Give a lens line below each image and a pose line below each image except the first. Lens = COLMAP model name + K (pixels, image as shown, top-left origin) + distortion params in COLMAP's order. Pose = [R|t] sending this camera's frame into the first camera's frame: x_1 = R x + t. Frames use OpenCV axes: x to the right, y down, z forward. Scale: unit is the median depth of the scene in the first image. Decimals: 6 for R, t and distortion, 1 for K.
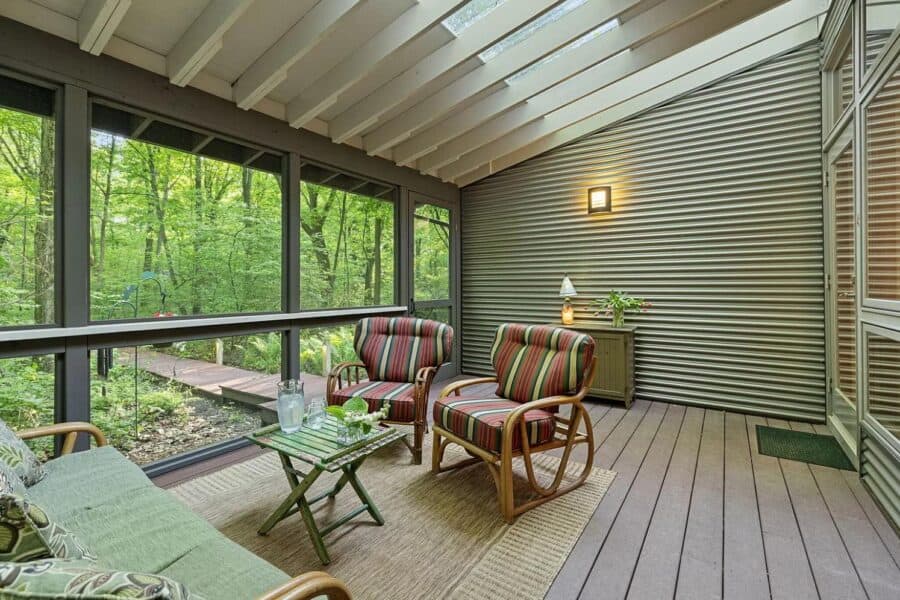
lens RADIAL K [[416.5, 0, 451.9], [0, 416.5, 289.8], [0, 0, 1]] dist [-0.004349, -0.000359]
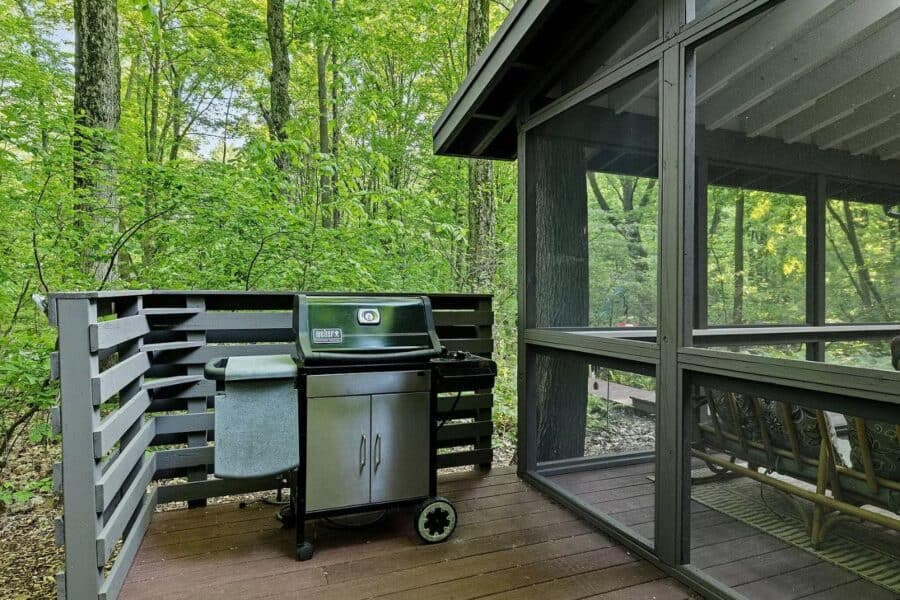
lens RADIAL K [[519.1, 0, 450.0], [0, 519.1, 300.0], [0, 0, 1]] dist [-0.003118, -0.000638]
pose [[0.824097, 0.010006, -0.566361, -0.257744], [-0.013412, 0.999908, -0.001850, 0.002552], [0.566291, 0.009121, 0.824155, -0.378266]]
